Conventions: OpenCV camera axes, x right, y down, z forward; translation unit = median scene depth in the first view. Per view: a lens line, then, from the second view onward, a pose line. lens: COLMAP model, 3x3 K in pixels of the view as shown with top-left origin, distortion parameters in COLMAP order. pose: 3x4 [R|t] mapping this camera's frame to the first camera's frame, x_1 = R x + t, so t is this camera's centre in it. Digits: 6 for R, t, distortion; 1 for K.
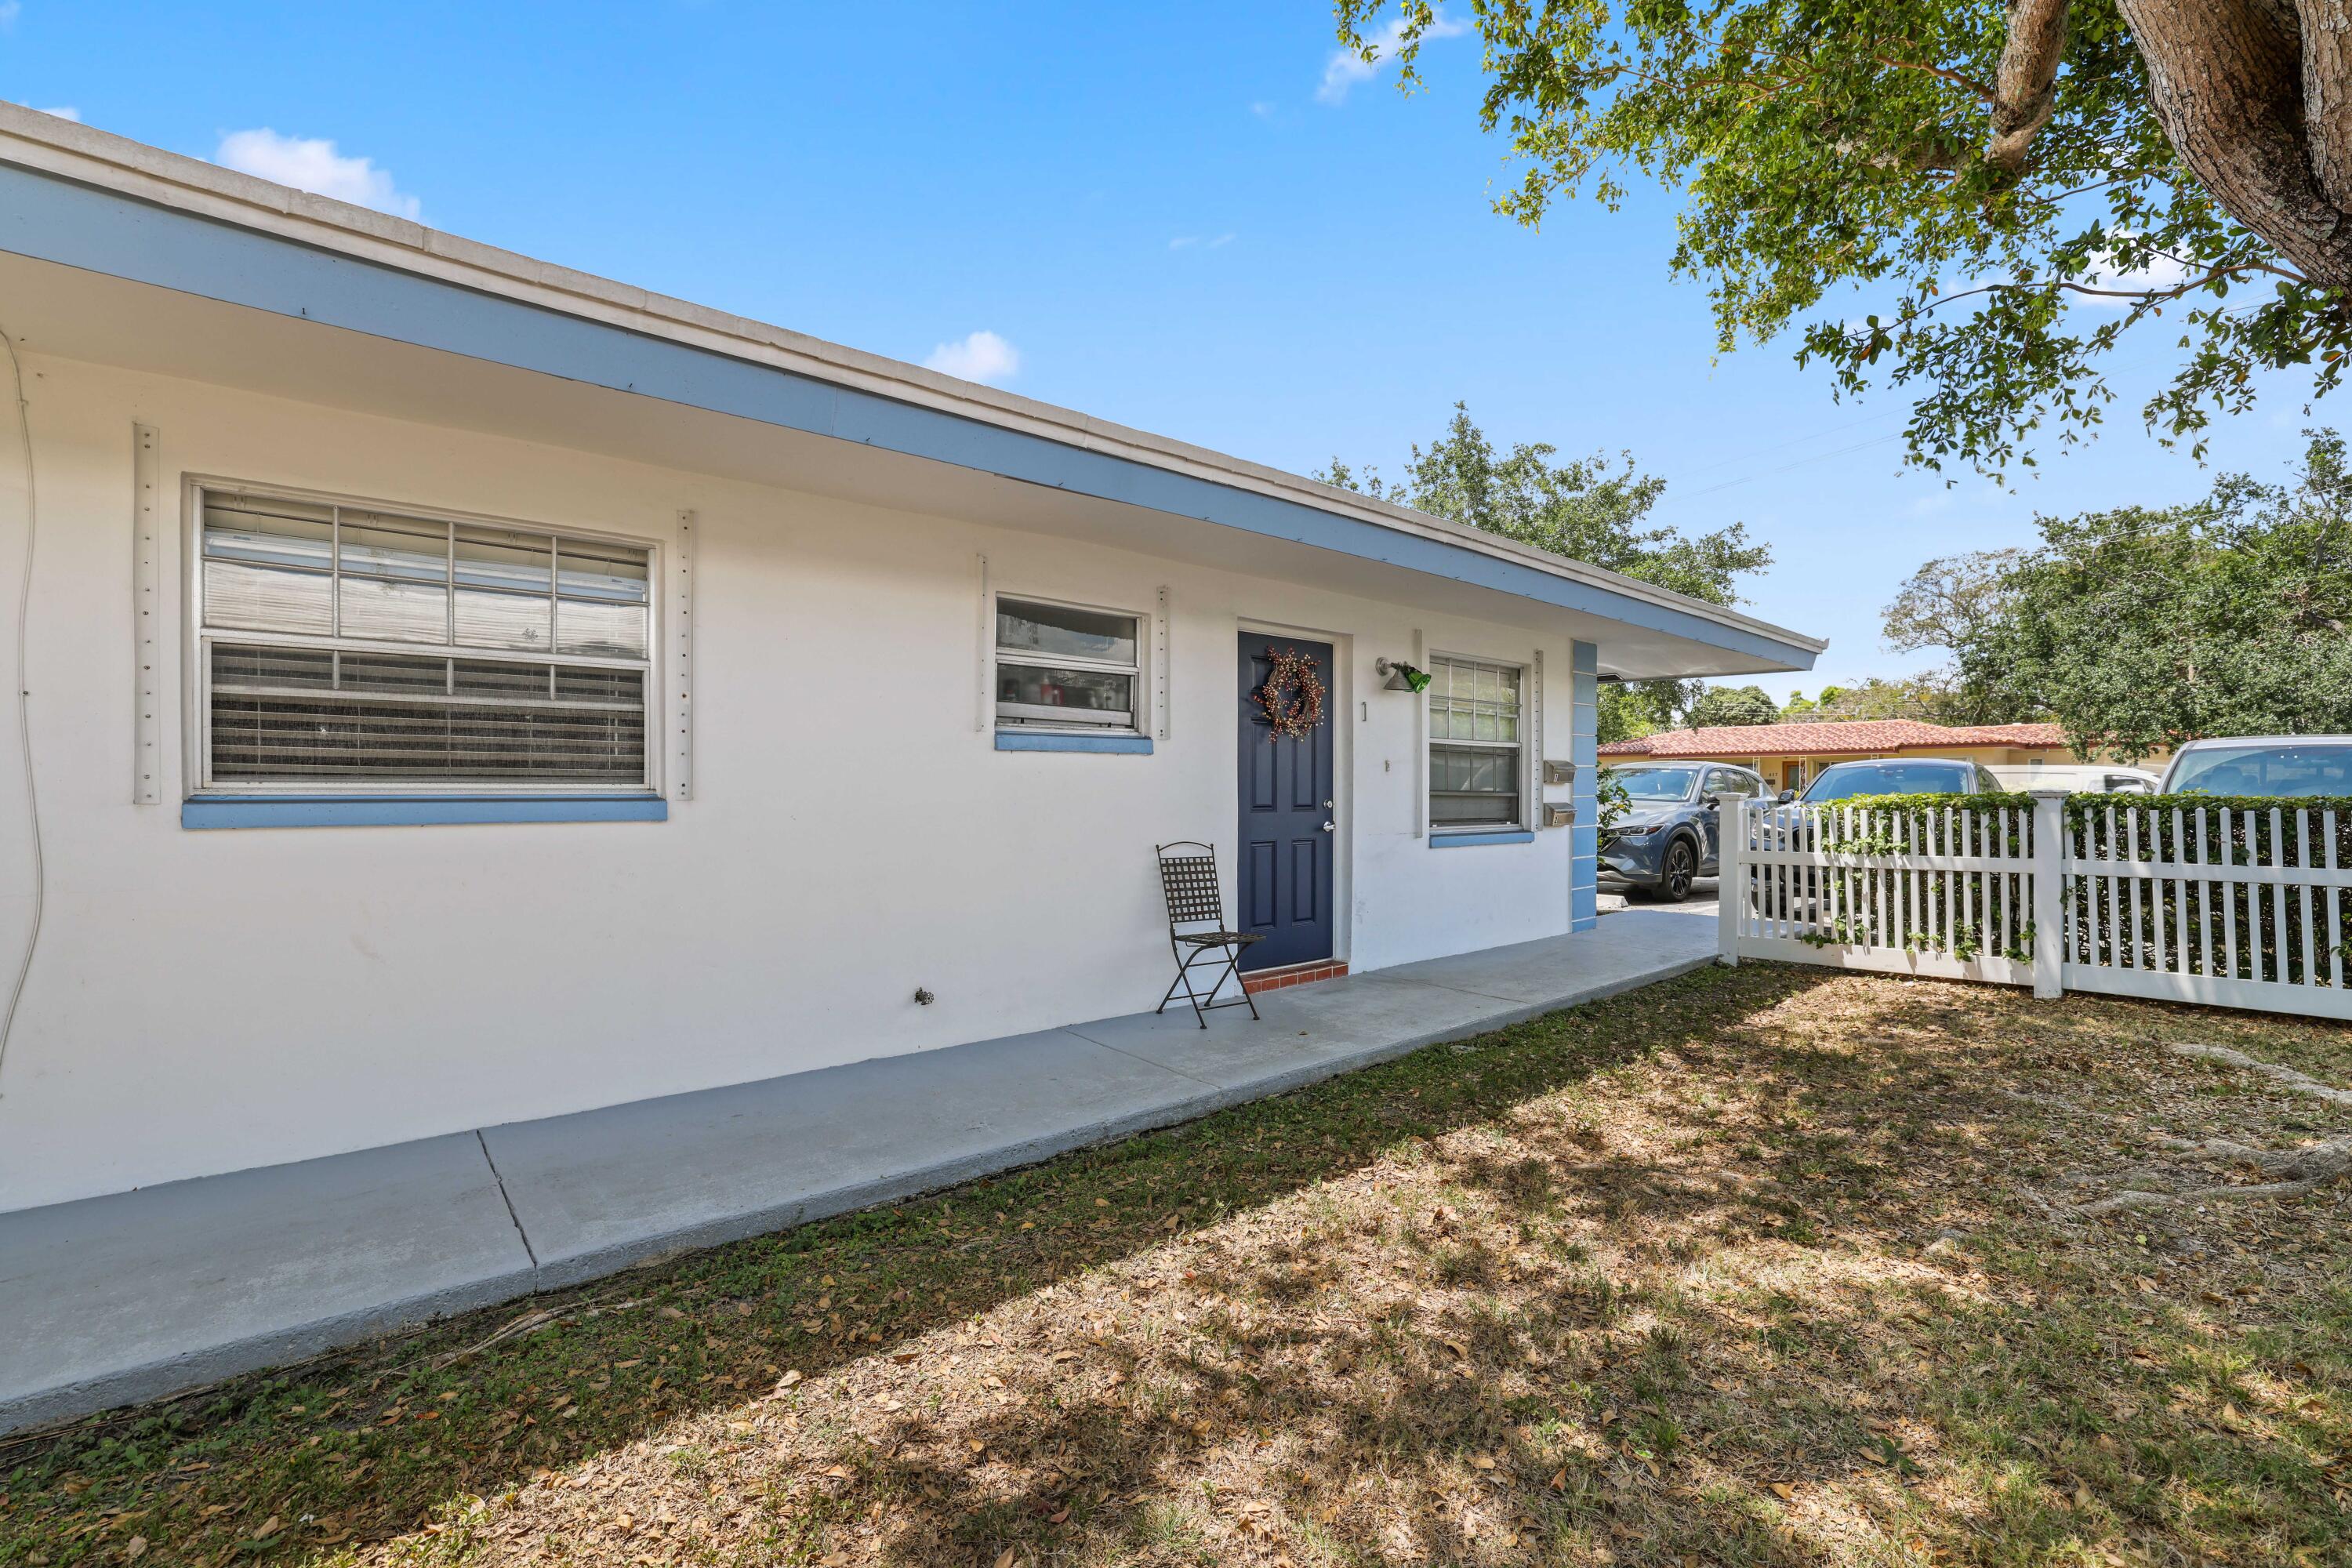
lens RADIAL K [[1030.3, 0, 1157.2], [0, 1030.3, 795.9], [0, 0, 1]] dist [-0.009282, -0.000651]
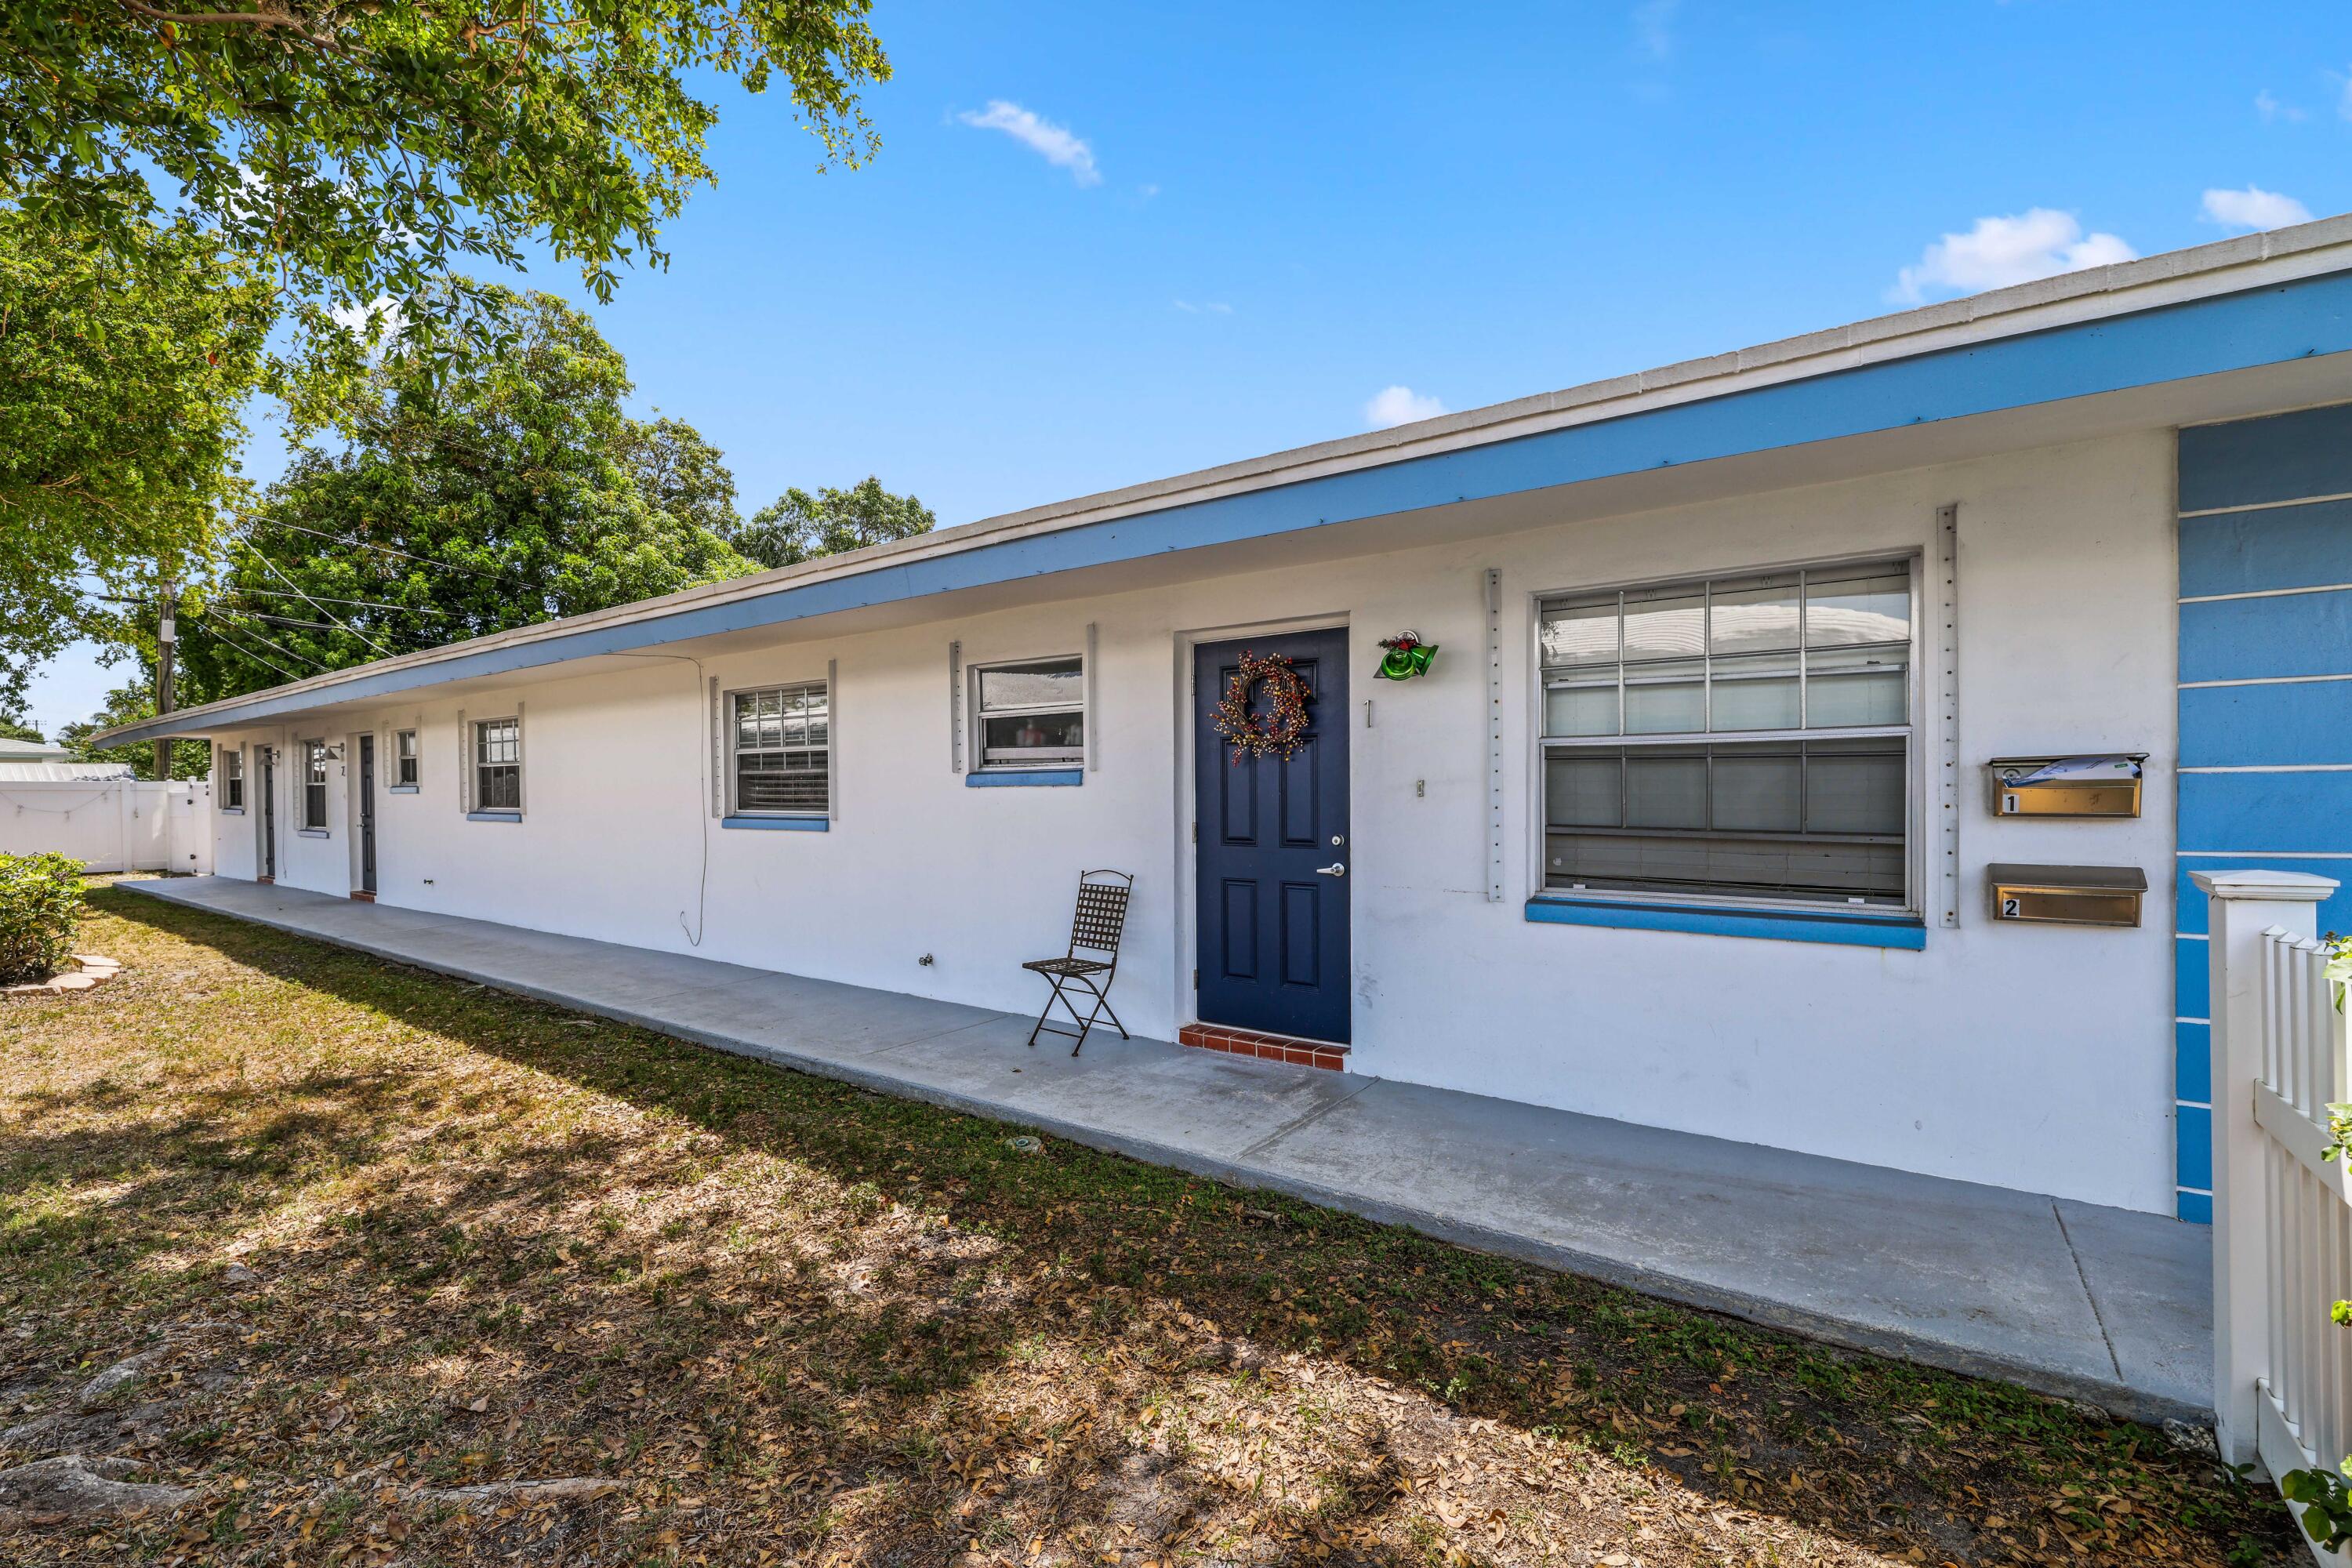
lens RADIAL K [[985.3, 0, 1176.0], [0, 985.3, 784.0], [0, 0, 1]] dist [-0.003335, -0.000226]
pose [[0.233906, -0.013383, -0.972167, 0.997949], [-0.004943, 0.999876, -0.014953, -0.026073], [0.972247, 0.008303, 0.233811, 0.853451]]
